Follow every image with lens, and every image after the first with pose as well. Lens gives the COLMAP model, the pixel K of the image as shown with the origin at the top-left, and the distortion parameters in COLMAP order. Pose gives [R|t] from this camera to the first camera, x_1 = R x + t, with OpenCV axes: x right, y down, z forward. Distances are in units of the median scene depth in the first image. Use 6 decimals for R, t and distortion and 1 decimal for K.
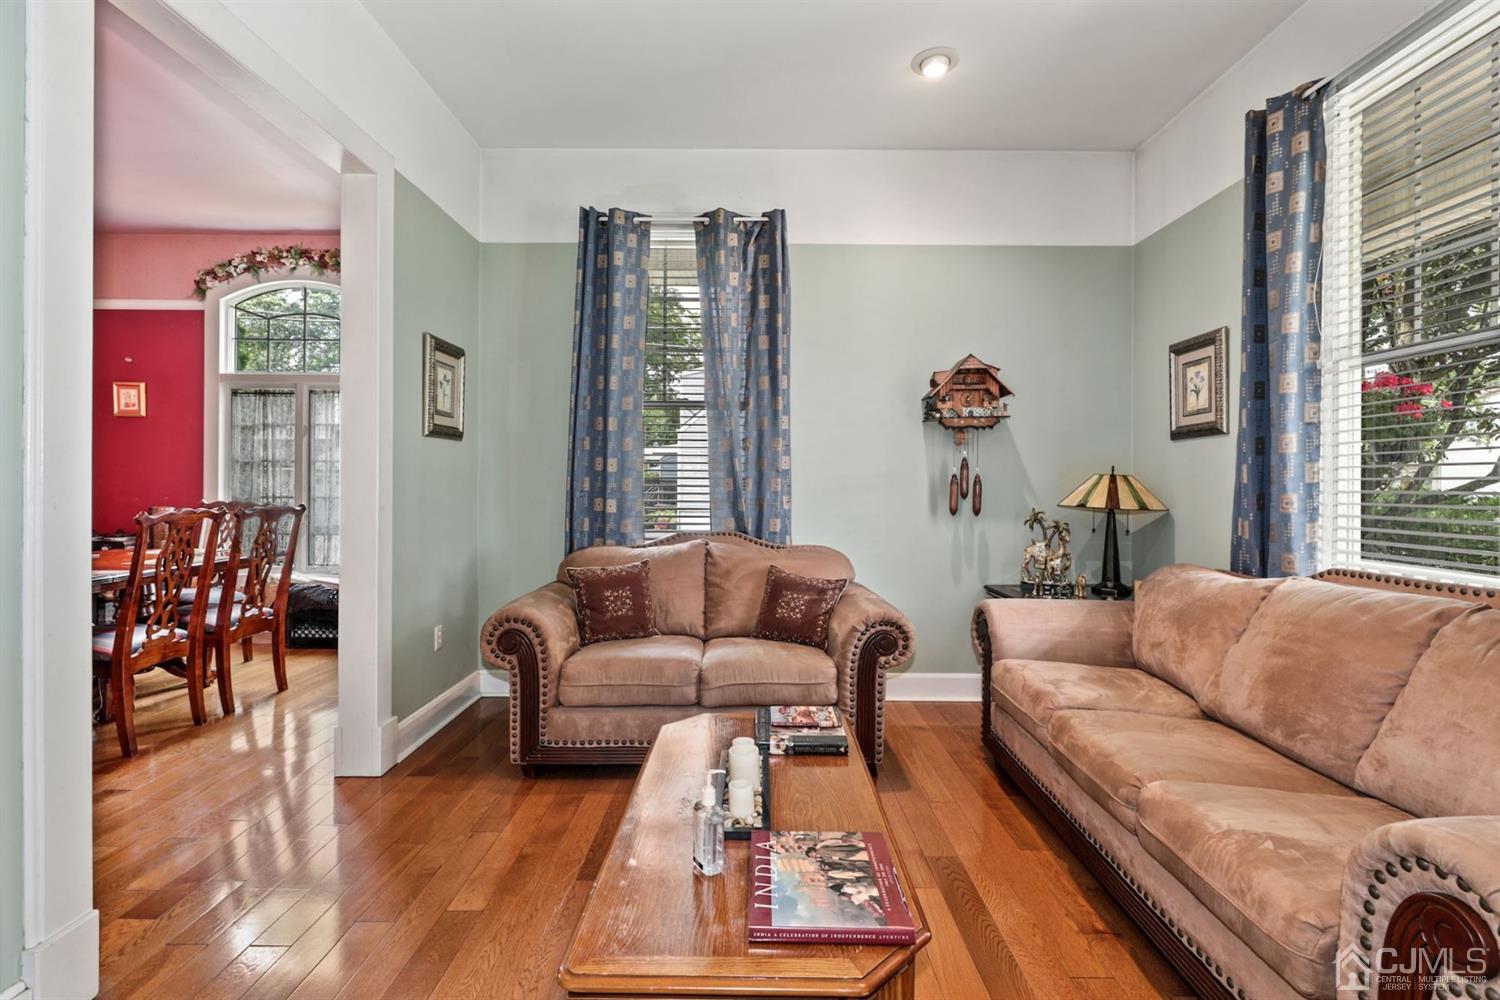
lens RADIAL K [[677.6, 0, 756.1], [0, 677.6, 489.5], [0, 0, 1]] dist [0.005695, -0.002915]
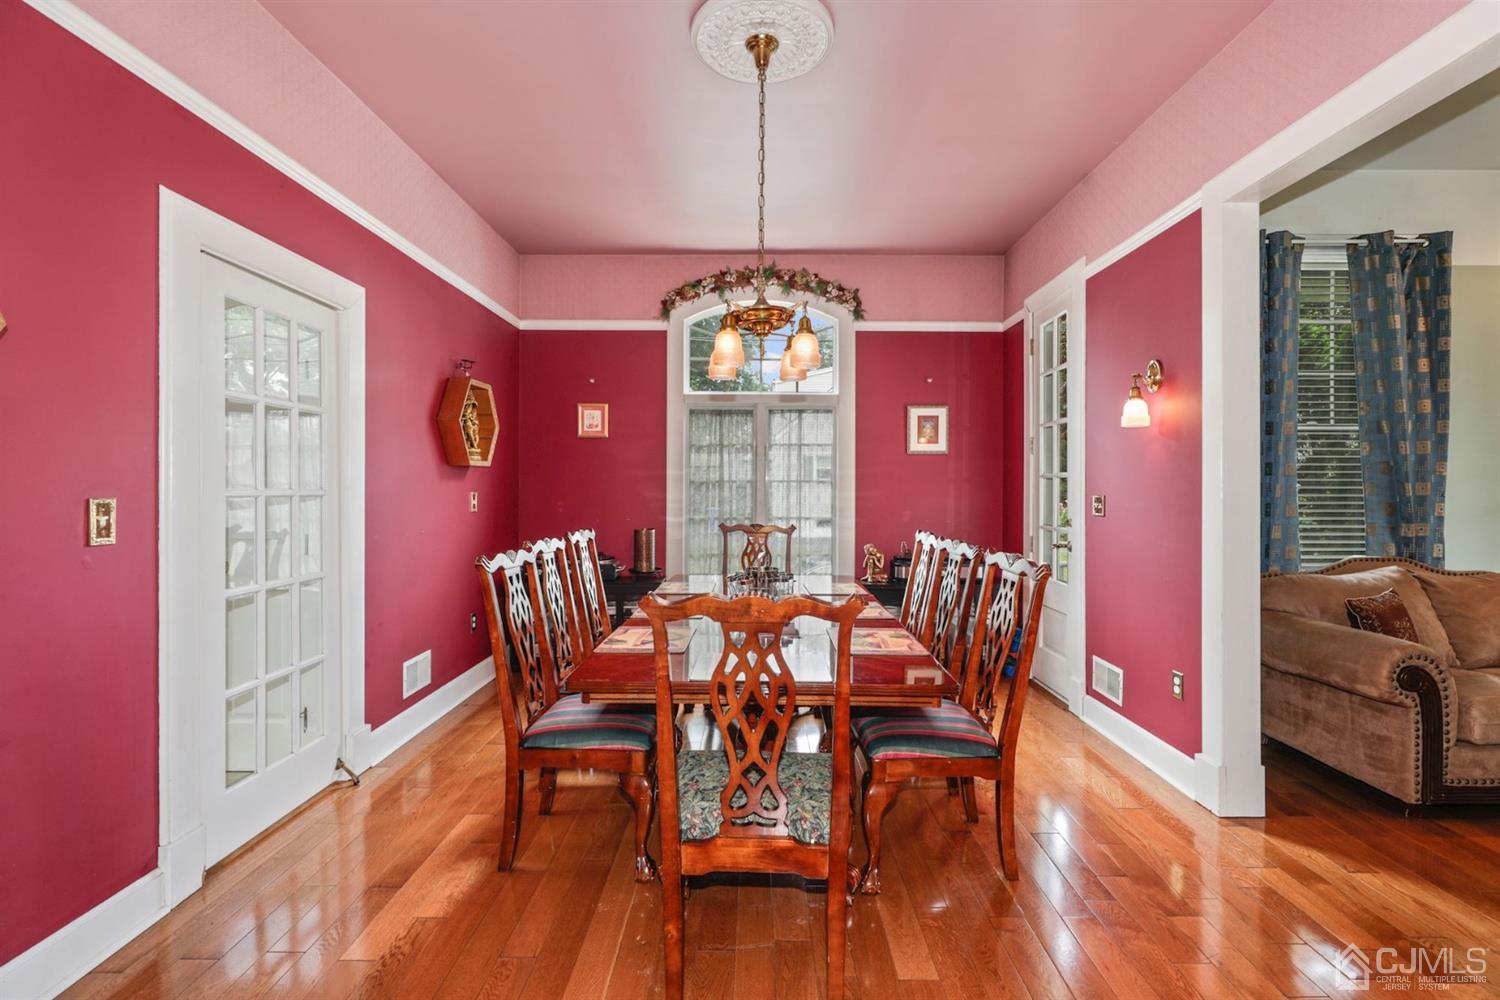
lens RADIAL K [[677.6, 0, 743.0], [0, 677.6, 485.7], [0, 0, 1]] dist [0.005695, -0.002915]
pose [[0.999978, -0.005235, 0.004164, -0.989587], [0.005273, 0.999943, -0.009244, -0.037683], [-0.004116, 0.009266, 0.999949, 0.015401]]
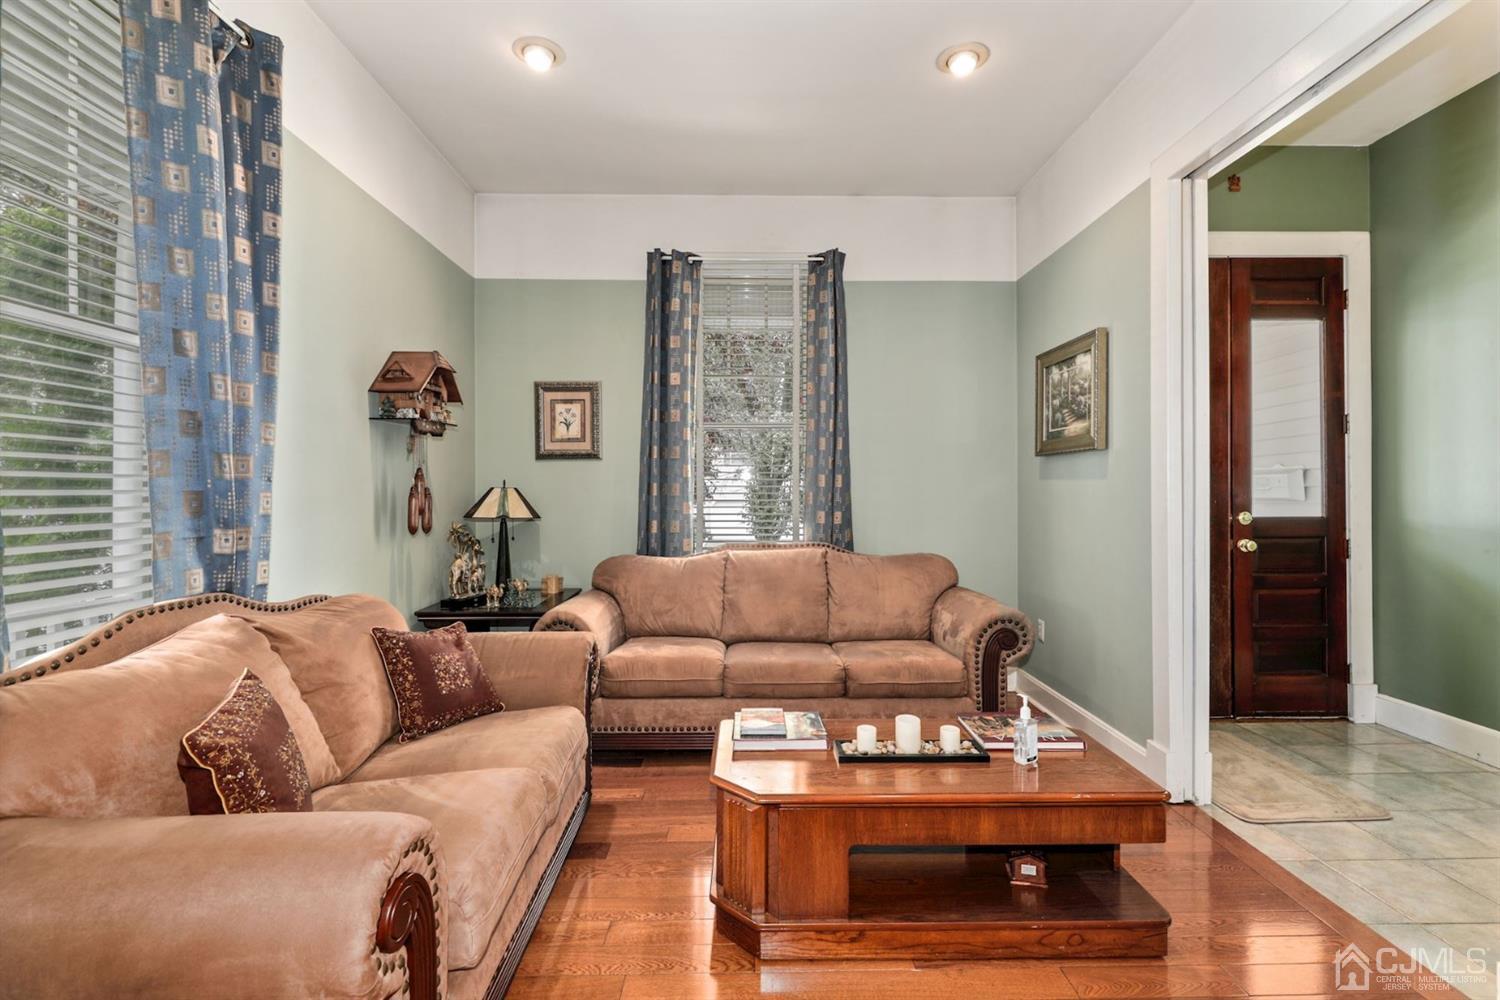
lens RADIAL K [[677.6, 0, 746.1], [0, 677.6, 494.8], [0, 0, 1]] dist [0.005695, -0.002915]
pose [[-0.008198, -0.006371, 0.999946, -0.560856], [0.010051, 0.999929, 0.006453, -0.013360], [-0.999916, 0.010104, -0.008134, 0.590463]]
